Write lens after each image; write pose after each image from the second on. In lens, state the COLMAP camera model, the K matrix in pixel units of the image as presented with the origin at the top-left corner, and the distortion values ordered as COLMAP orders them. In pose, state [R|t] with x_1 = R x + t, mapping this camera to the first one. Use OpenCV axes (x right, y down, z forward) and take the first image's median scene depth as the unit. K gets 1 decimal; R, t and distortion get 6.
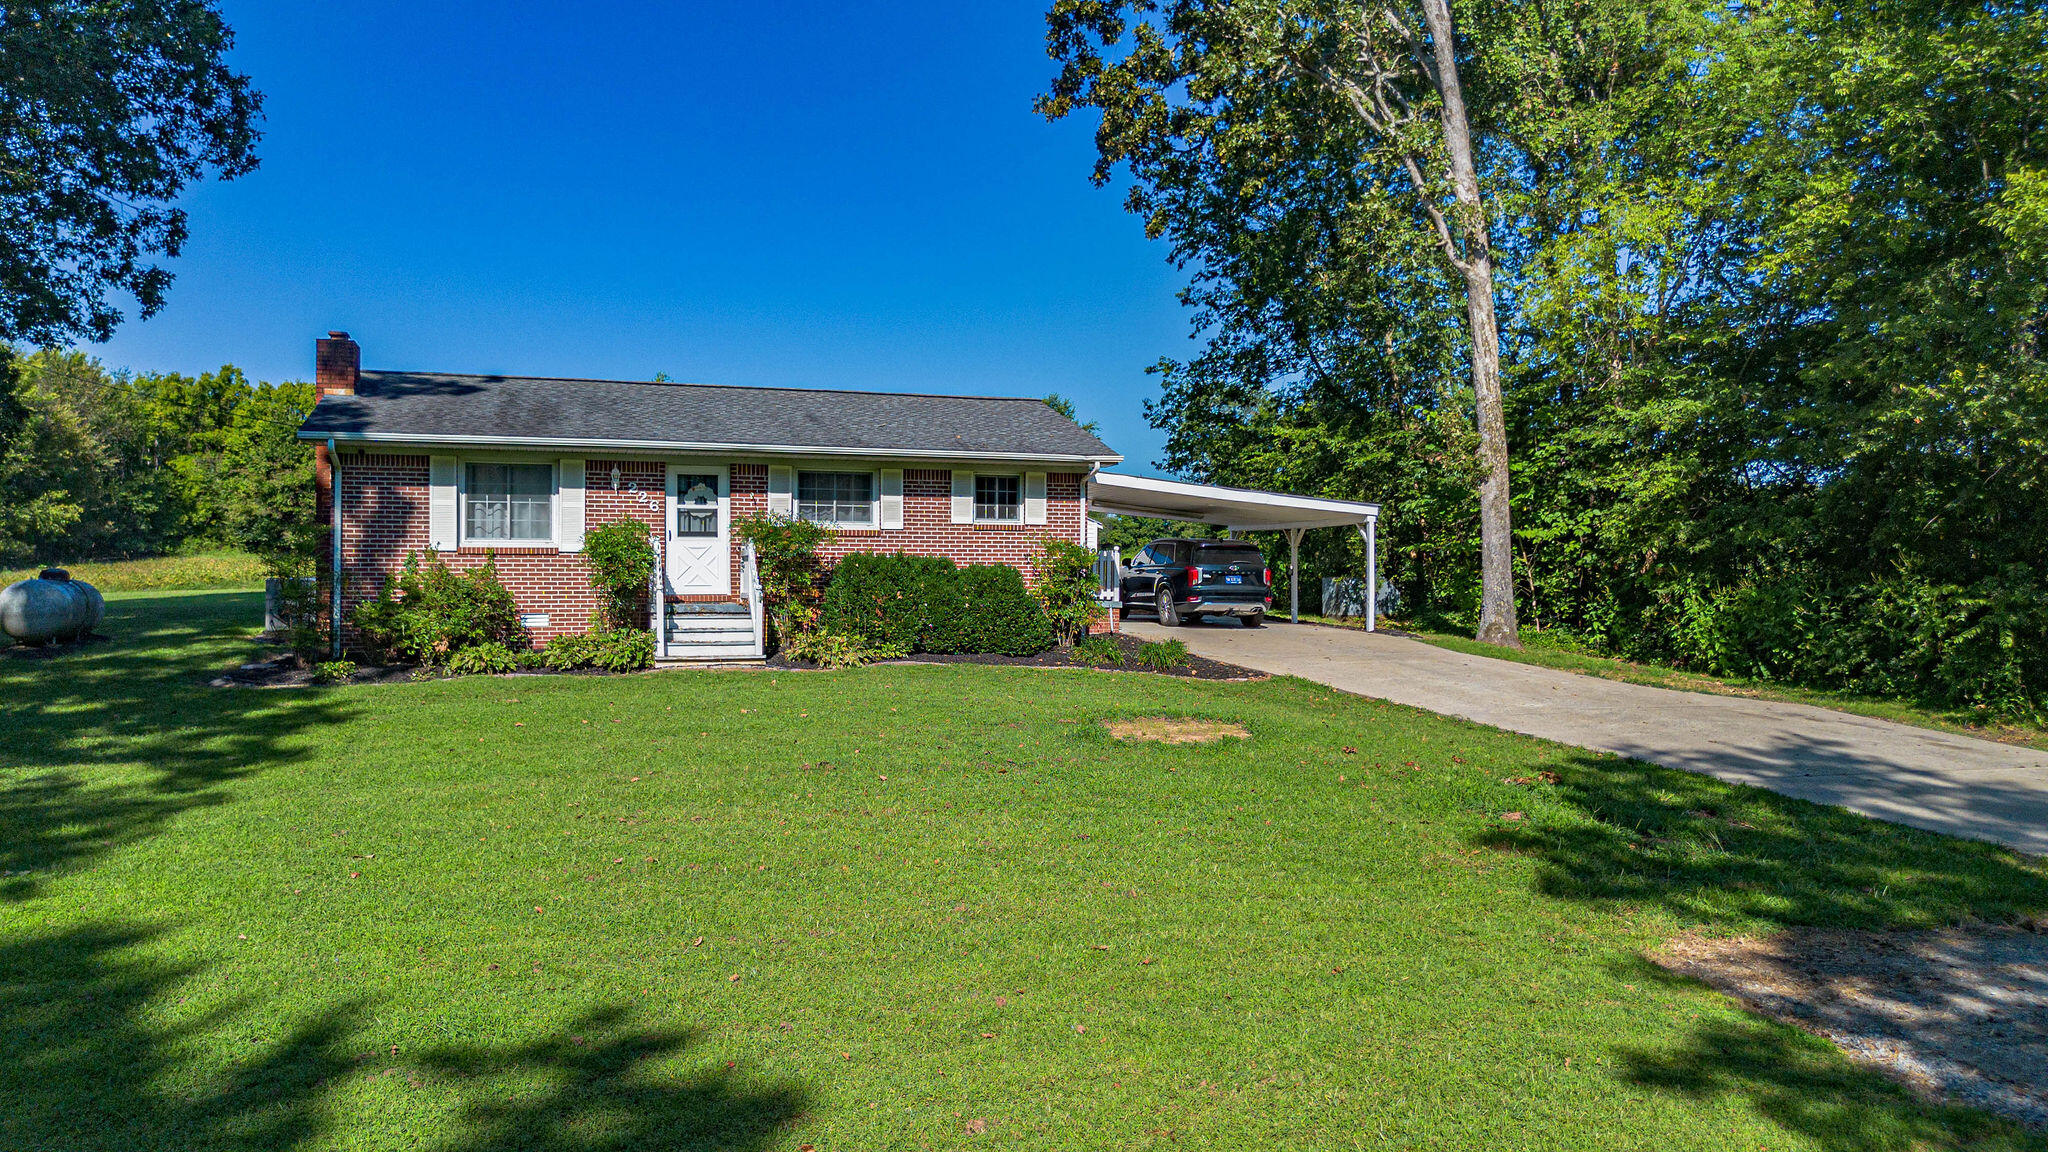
lens RADIAL K [[1476.7, 0, 1033.3], [0, 1476.7, 580.0], [0, 0, 1]] dist [0.070779, -0.080835]
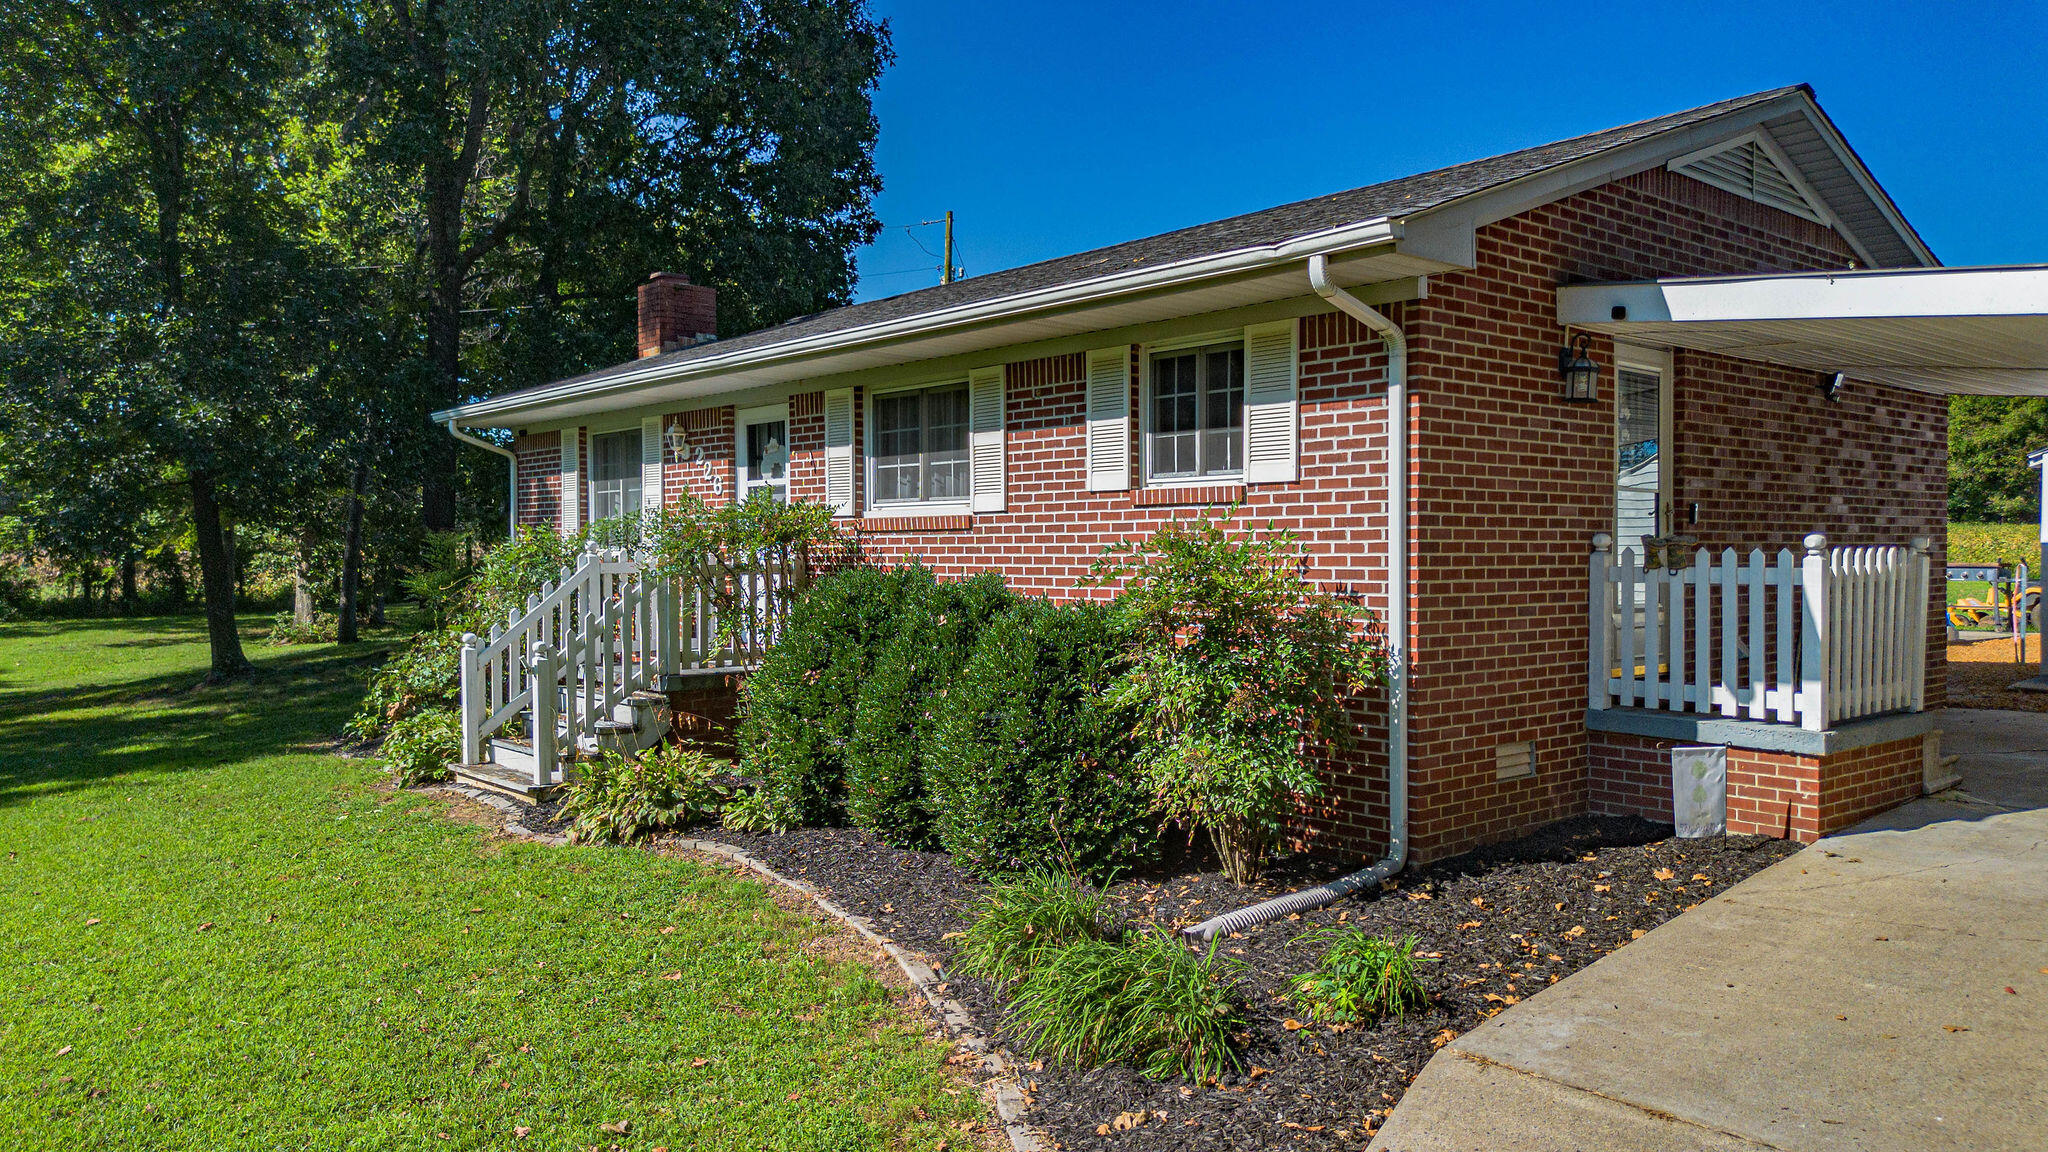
lens RADIAL K [[1476.7, 0, 972.4], [0, 1476.7, 587.7], [0, 0, 1]] dist [0.070779, -0.080835]
pose [[0.360226, 0.030691, -0.932360, 0.298336], [0.024905, 0.998786, 0.042500, -0.030869], [0.932533, -0.038531, 0.359024, 0.846093]]
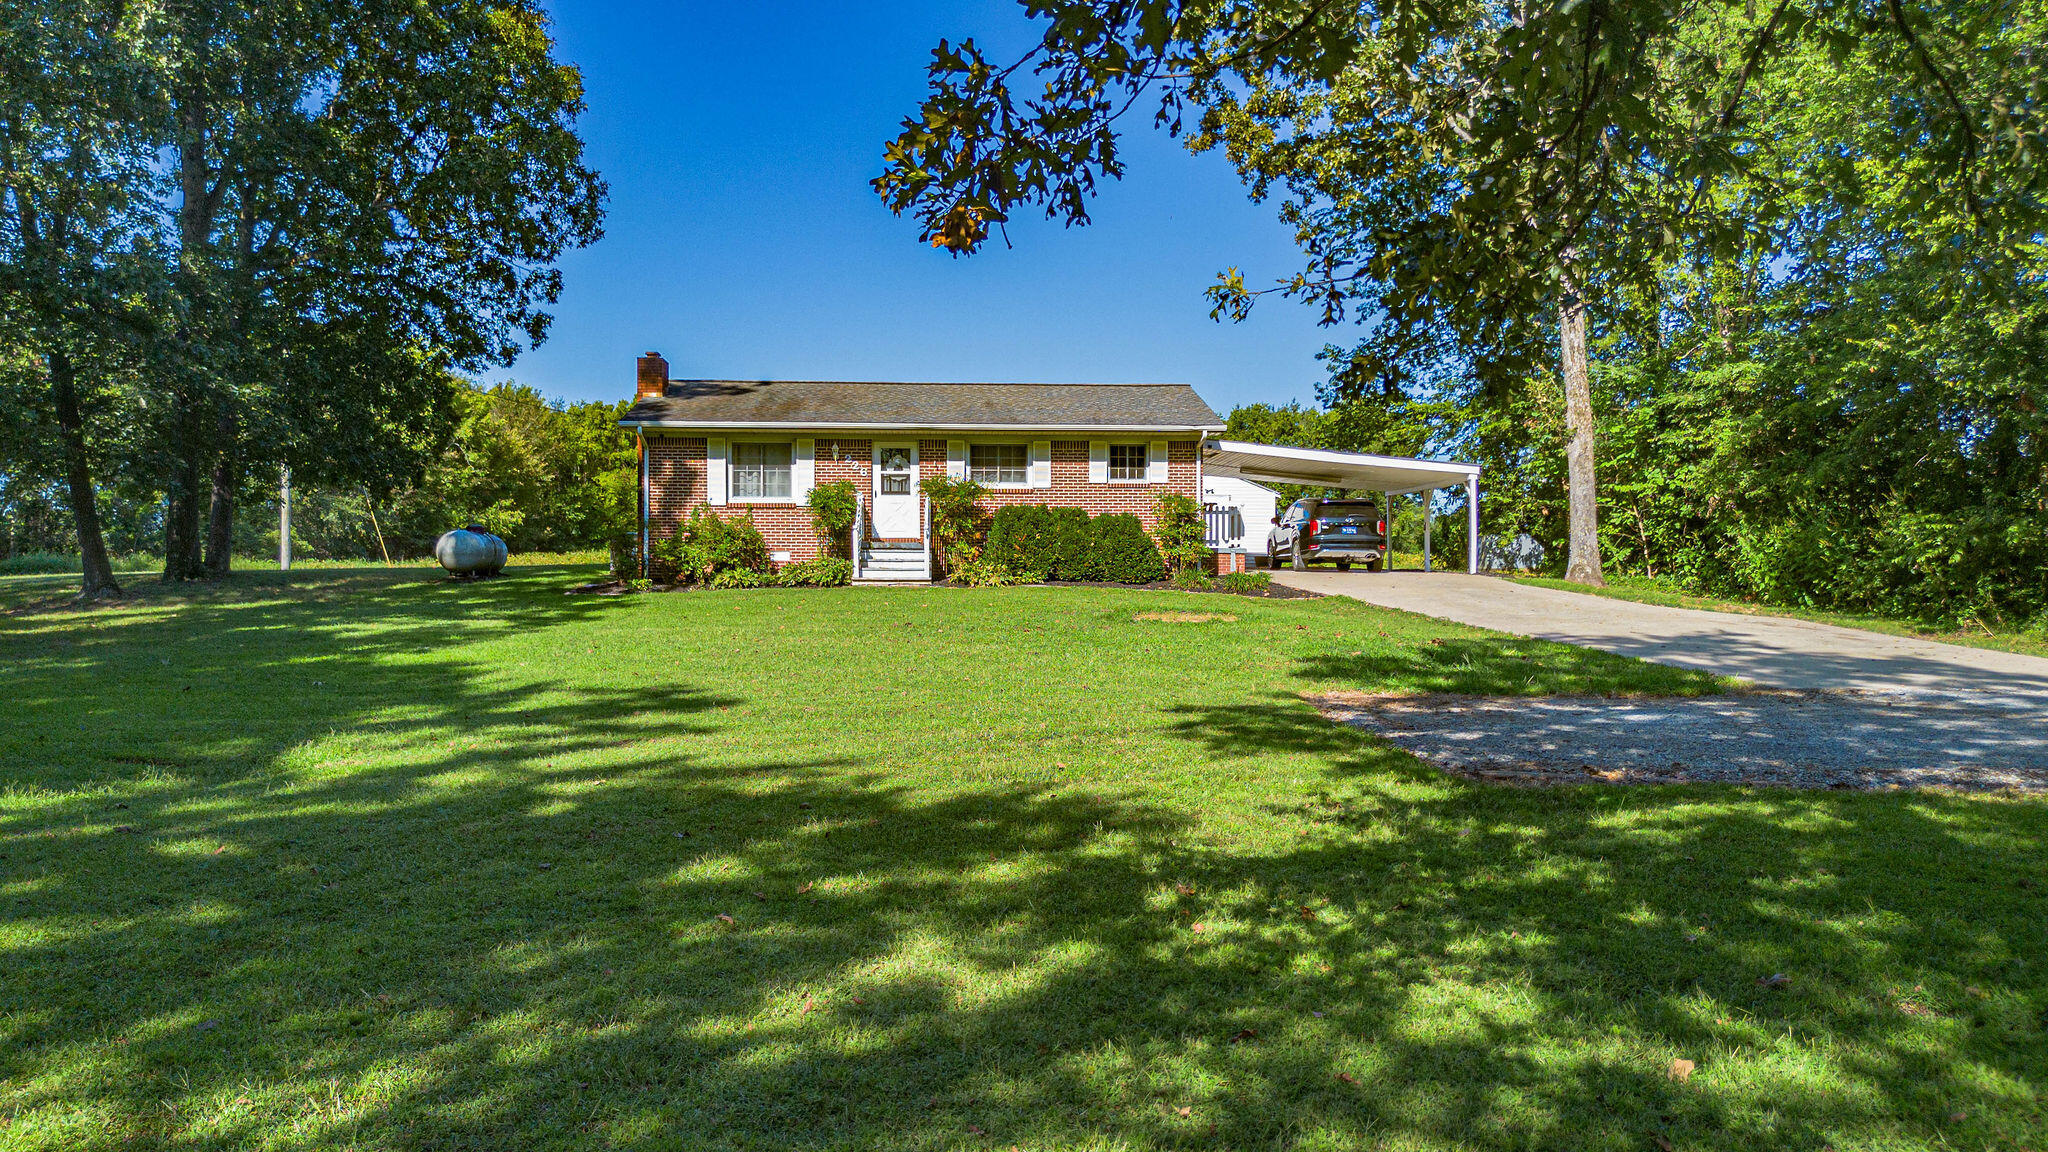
lens RADIAL K [[1476.7, 0, 1029.7], [0, 1476.7, 591.4], [0, 0, 1]] dist [0.070779, -0.080835]
pose [[0.969827, -0.001985, -0.243787, 0.207914], [0.002348, 0.999997, 0.001197, 0.054760], [0.243783, -0.001733, 0.969828, -0.252266]]
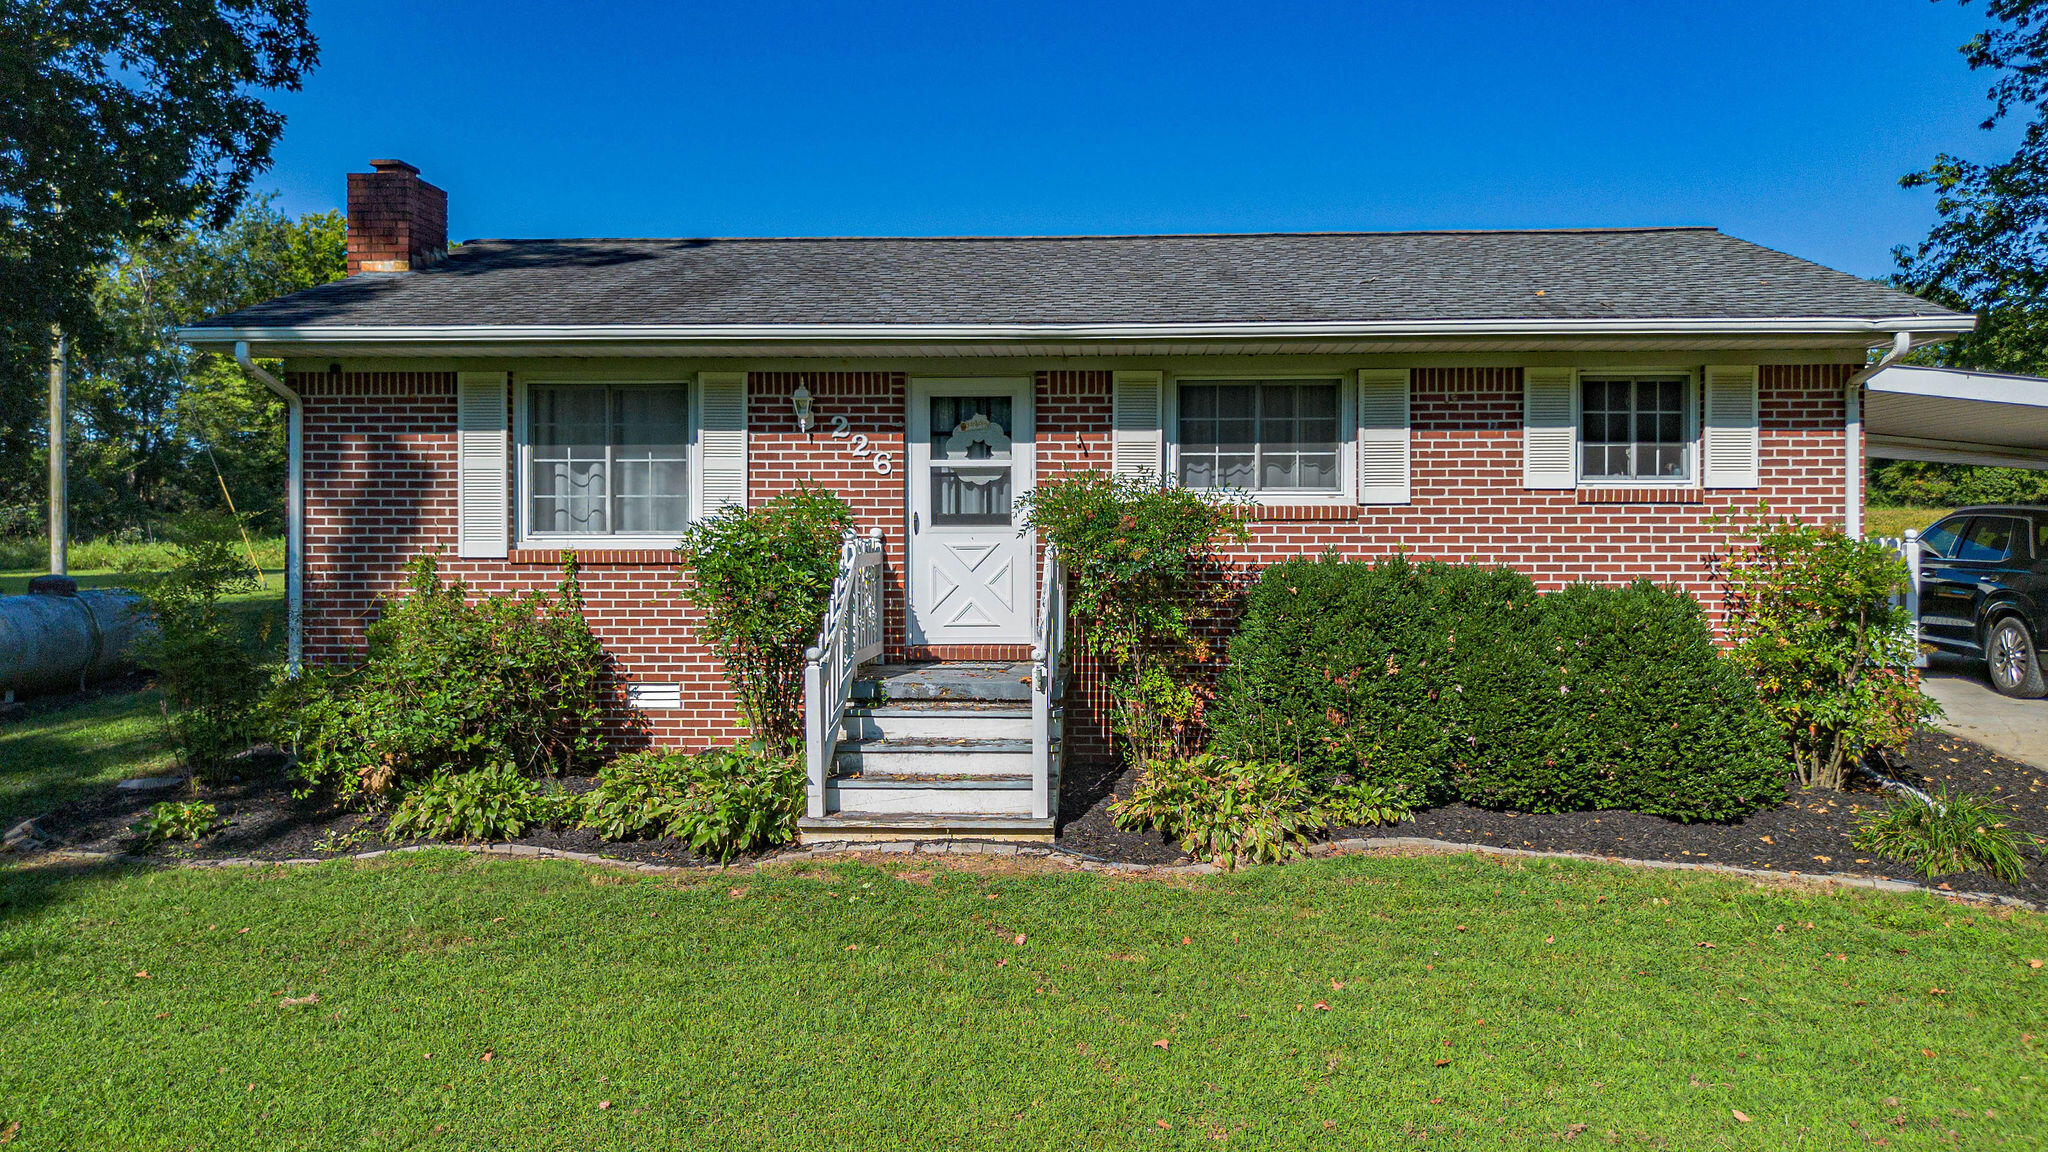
lens RADIAL K [[1476.7, 0, 1056.3], [0, 1476.7, 535.1], [0, 0, 1]] dist [0.070779, -0.080835]
pose [[0.936677, 0.002019, -0.350190, -0.031112], [0.002004, 0.999936, 0.011128, -0.030125], [0.350190, -0.011125, 0.936613, 0.541867]]
